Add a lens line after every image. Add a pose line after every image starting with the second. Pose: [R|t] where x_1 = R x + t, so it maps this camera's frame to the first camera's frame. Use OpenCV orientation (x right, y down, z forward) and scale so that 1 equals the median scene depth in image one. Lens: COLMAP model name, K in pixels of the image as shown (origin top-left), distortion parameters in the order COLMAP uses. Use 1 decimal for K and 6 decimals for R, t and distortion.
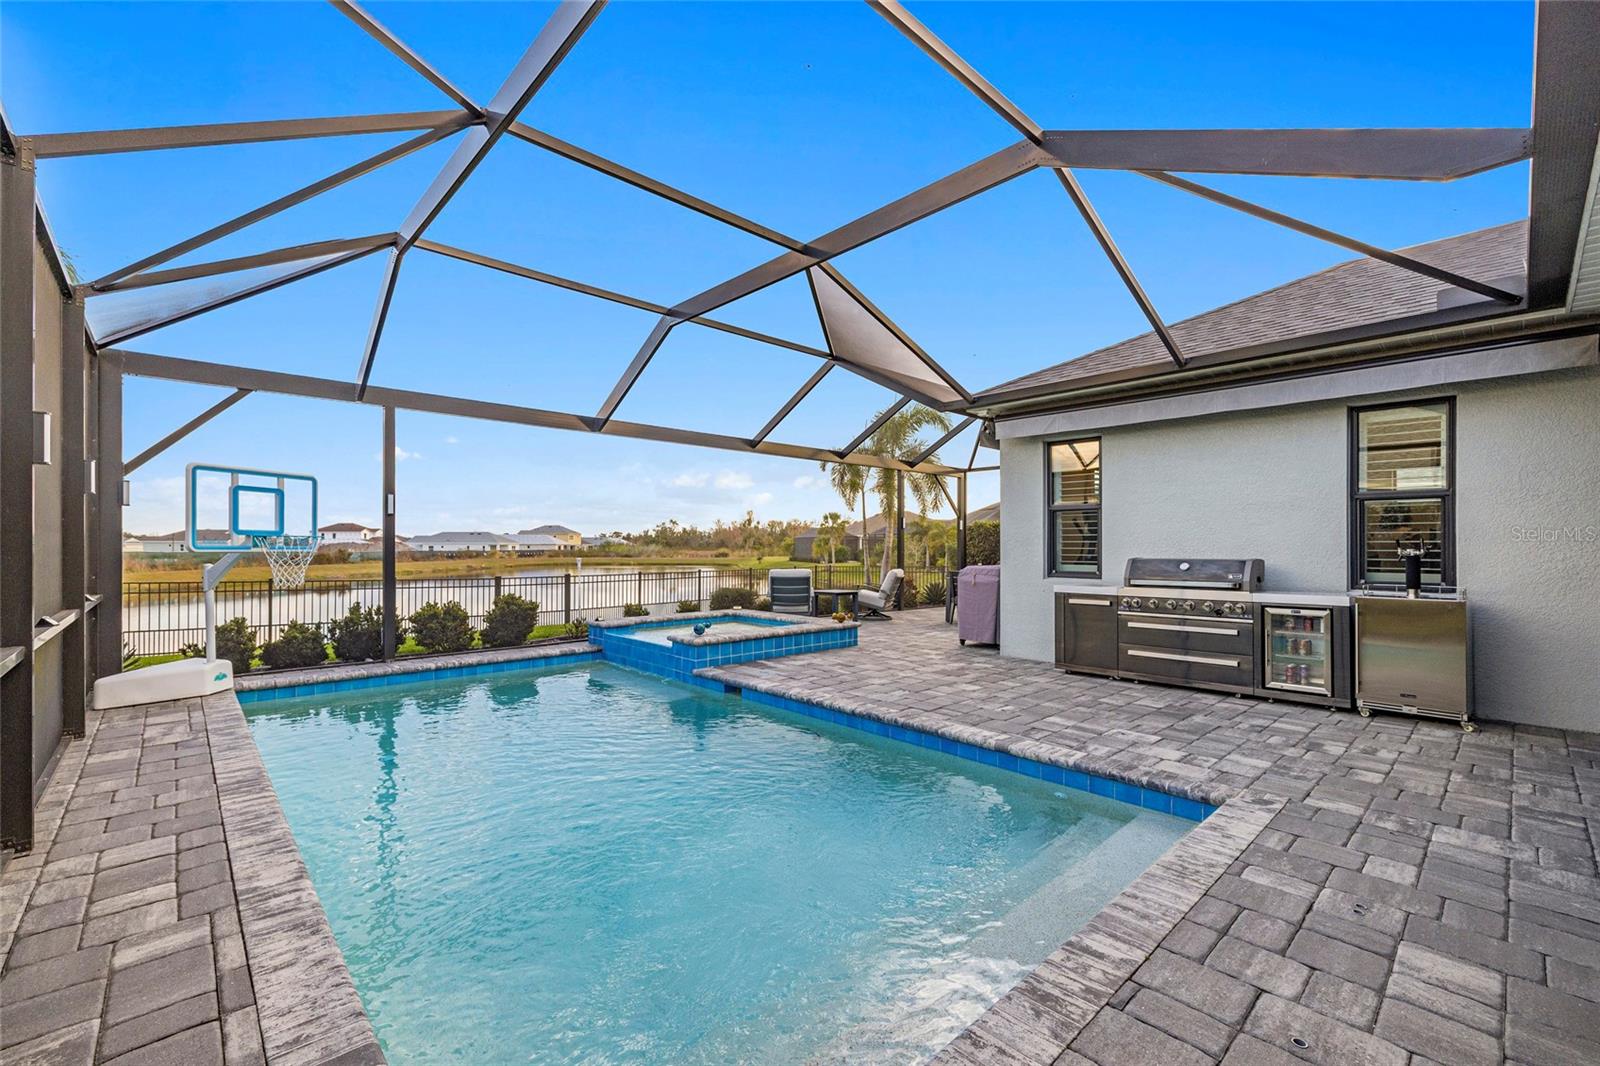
lens RADIAL K [[672.8, 0, 793.4], [0, 672.8, 544.0], [0, 0, 1]] dist [-0.000537, 0.000175]
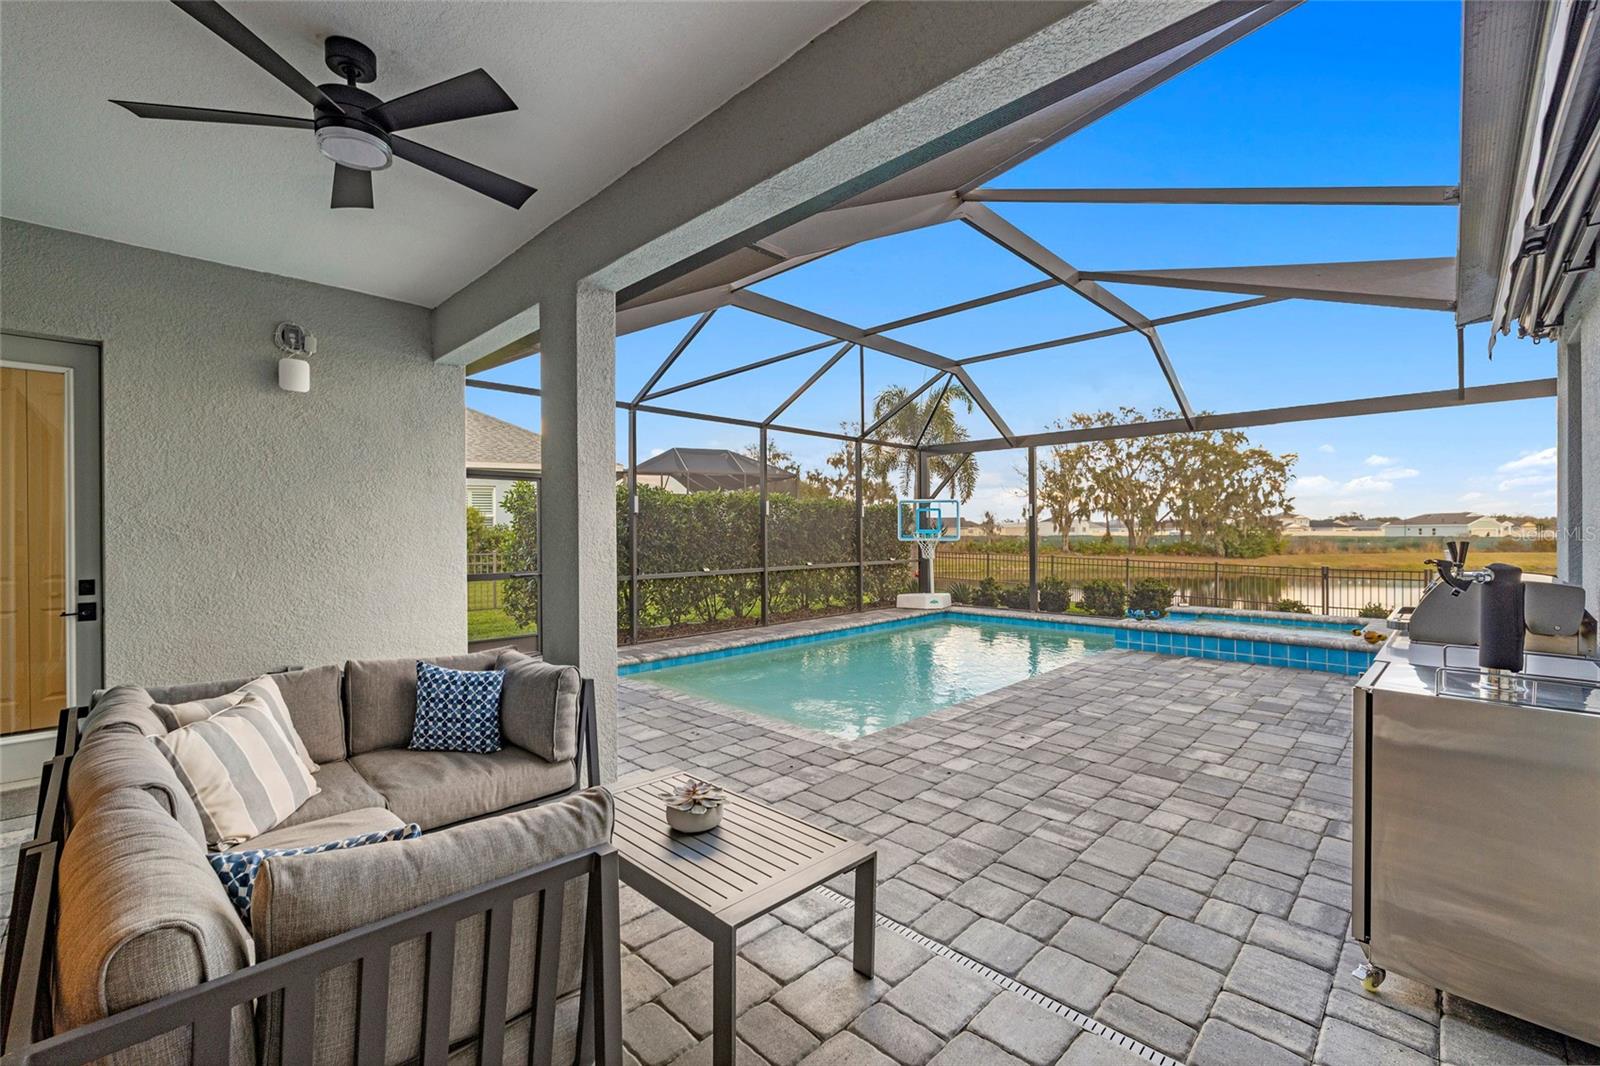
lens RADIAL K [[672.8, 0, 792.2], [0, 672.8, 531.7], [0, 0, 1]] dist [-0.000537, 0.000175]
pose [[0.044359, -0.000316, -0.999016, 0.060536], [0.007087, 0.999975, -0.000001, -0.000873], [0.998991, -0.007080, 0.044360, 0.025805]]
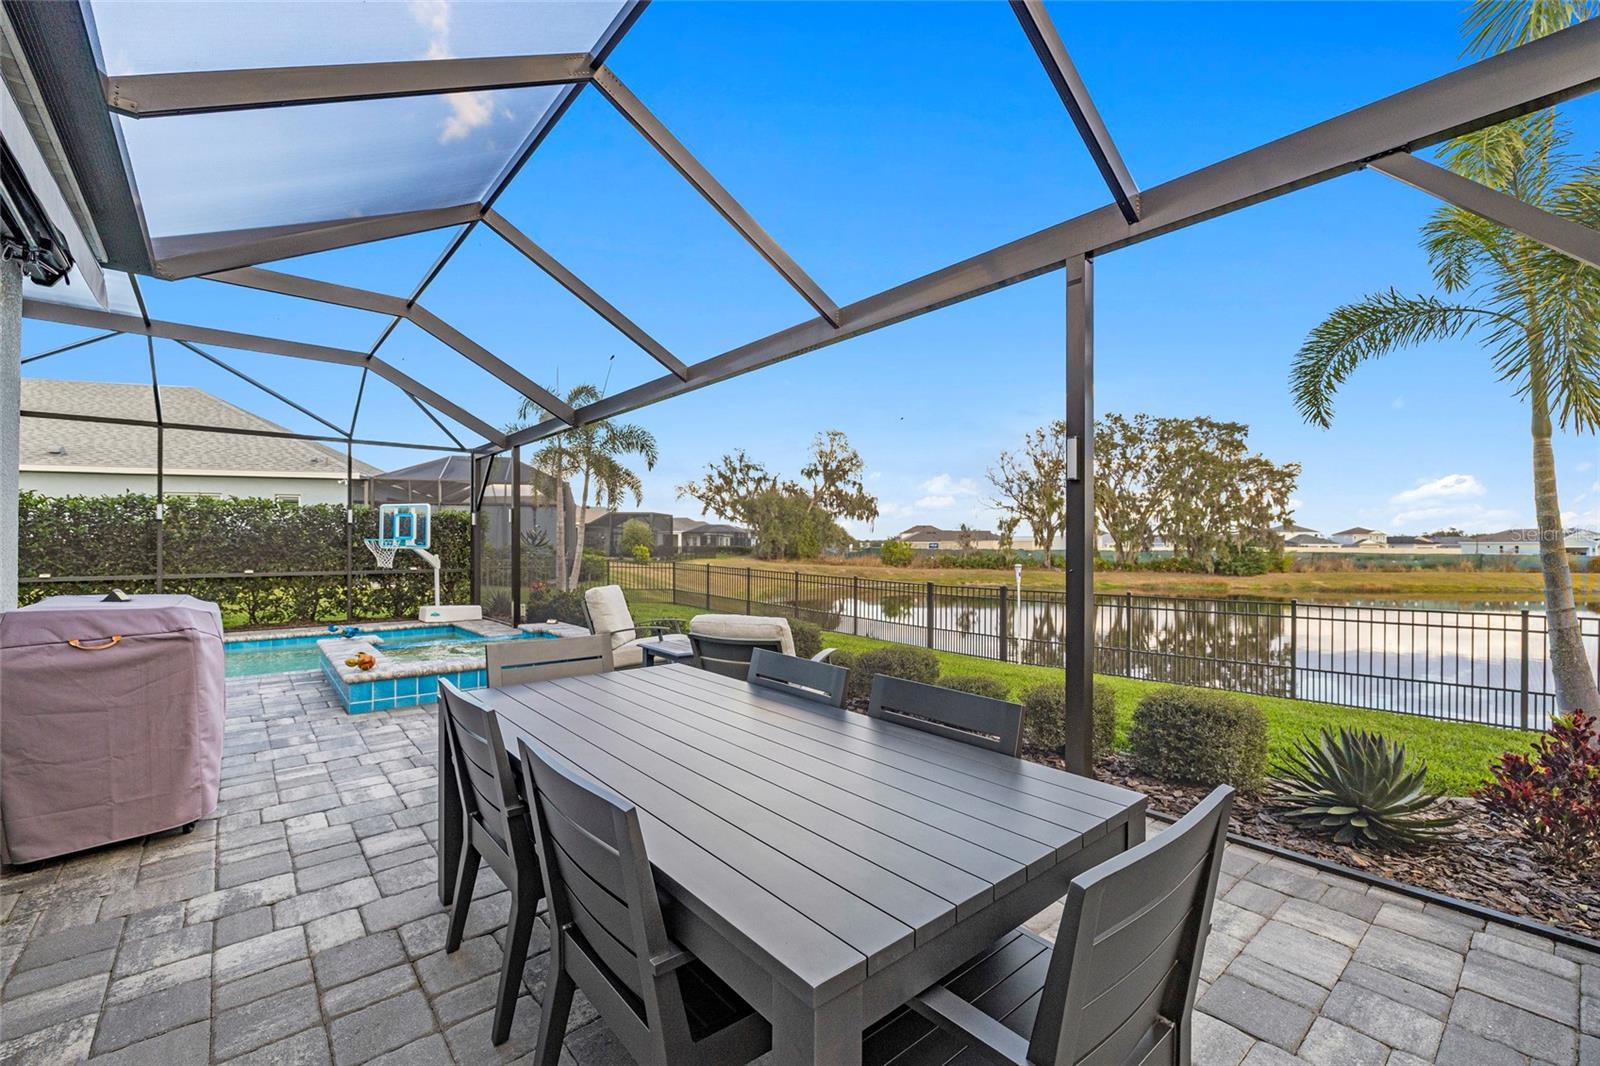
lens RADIAL K [[672.8, 0, 785.9], [0, 672.8, 546.0], [0, 0, 1]] dist [-0.000537, 0.000175]
pose [[-0.045733, 0.001712, -0.998952, 0.052421], [-0.000513, 0.999998, 0.001738, 0.000252], [0.998954, 0.000592, -0.045732, 0.099687]]
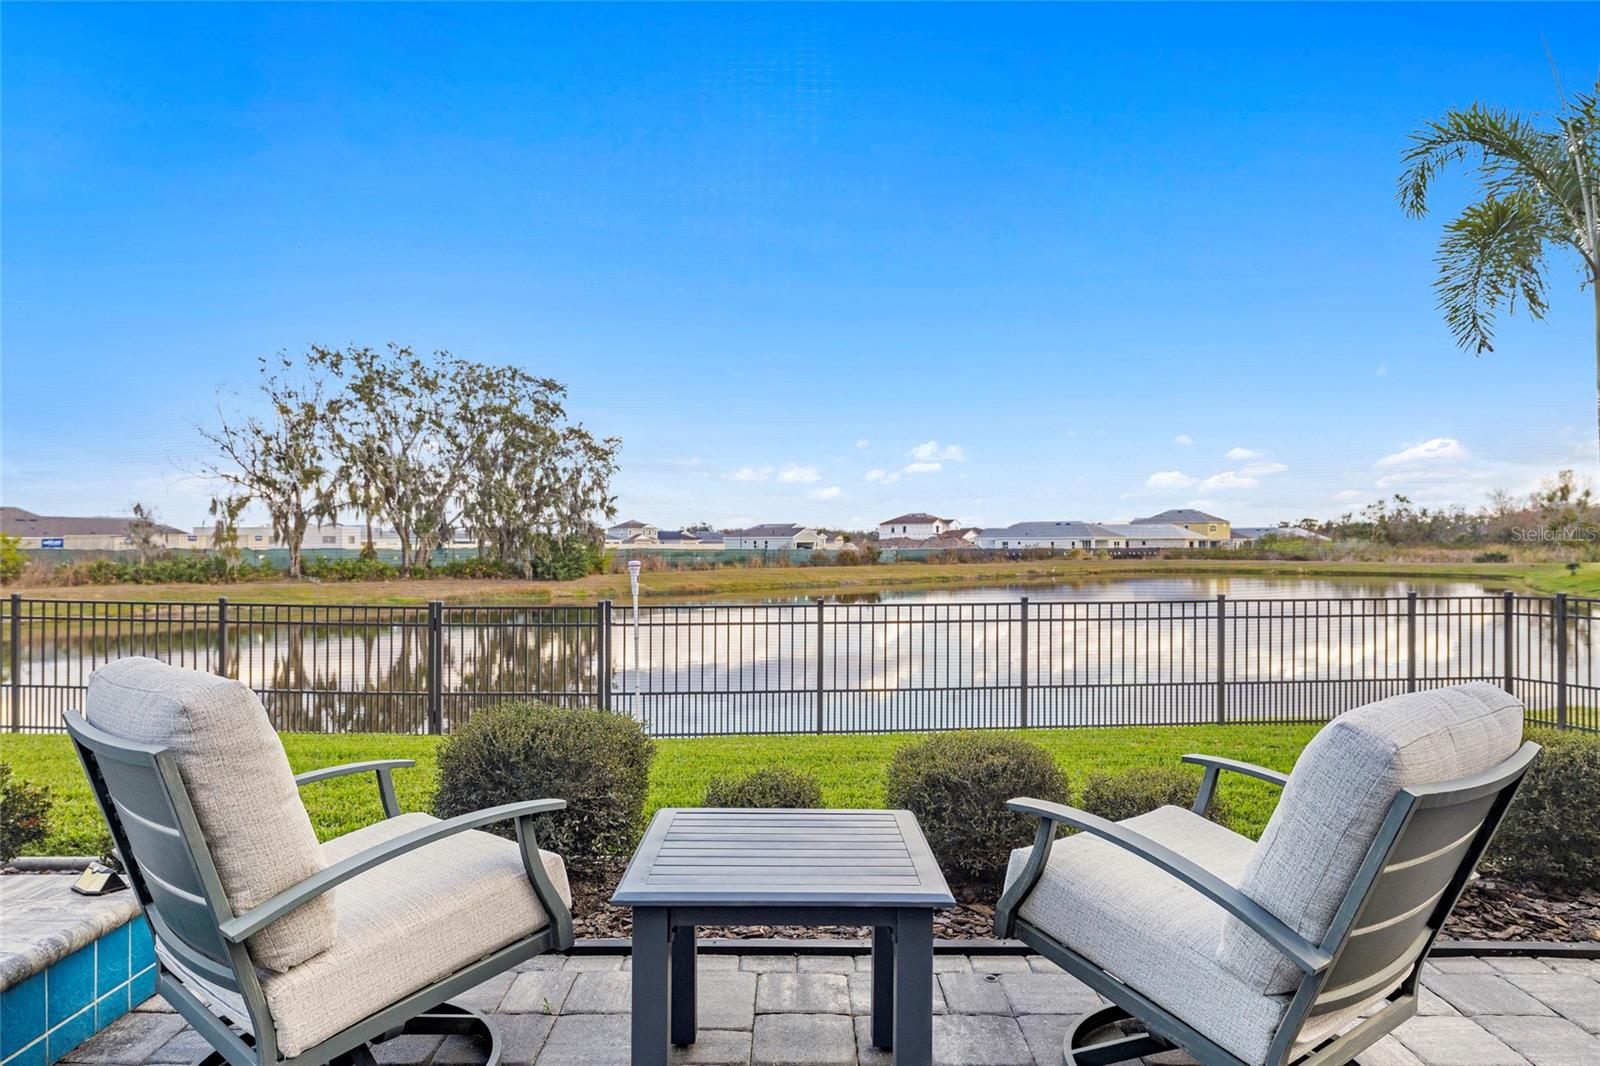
lens RADIAL K [[1011.1, 0, 805.2], [0, 1011.1, 525.1], [0, 0, 1]] dist [-0.000038, -0.003215]
pose [[0.744099, -0.012648, -0.667950, 0.022518], [0.003433, 0.999880, -0.015109, 0.000918], [0.668061, 0.008949, 0.744053, 0.080792]]
